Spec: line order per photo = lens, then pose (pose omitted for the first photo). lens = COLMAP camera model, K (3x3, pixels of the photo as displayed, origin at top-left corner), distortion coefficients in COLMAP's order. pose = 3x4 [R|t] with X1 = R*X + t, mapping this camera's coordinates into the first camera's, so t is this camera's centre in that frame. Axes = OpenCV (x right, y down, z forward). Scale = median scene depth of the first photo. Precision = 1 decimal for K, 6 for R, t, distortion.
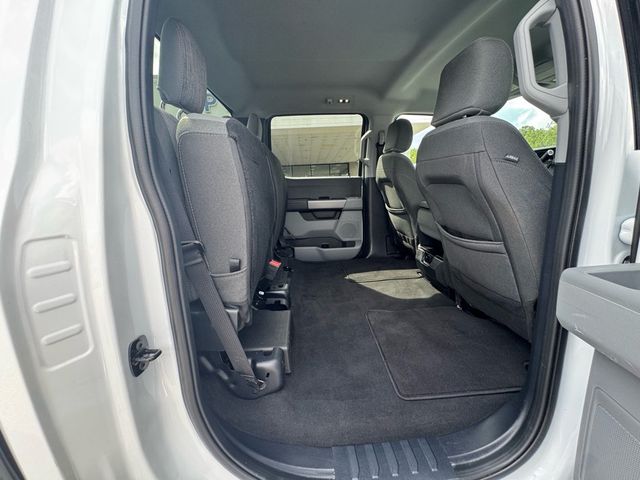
lens RADIAL K [[259.1, 0, 320.1], [0, 259.1, 239.8], [0, 0, 1]] dist [0.001756, -0.000231]
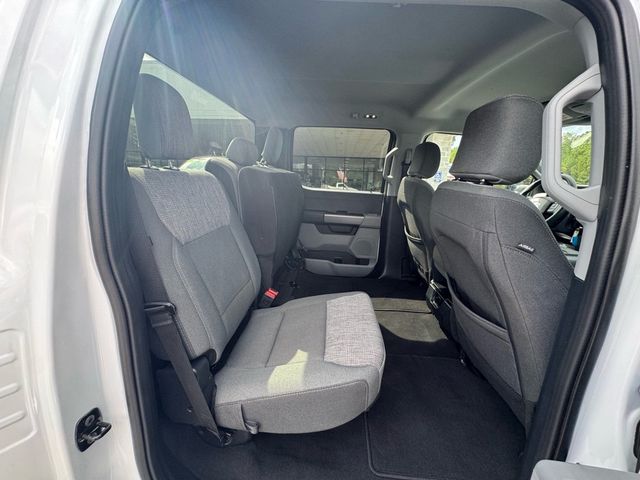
lens RADIAL K [[259.1, 0, 320.4], [0, 259.1, 240.1], [0, 0, 1]] dist [0.001756, -0.000231]
pose [[0.988752, 0.109644, -0.101724, 0.058558], [-0.105608, 0.993422, 0.044261, -0.116105], [0.105908, -0.033020, 0.993828, 0.030844]]
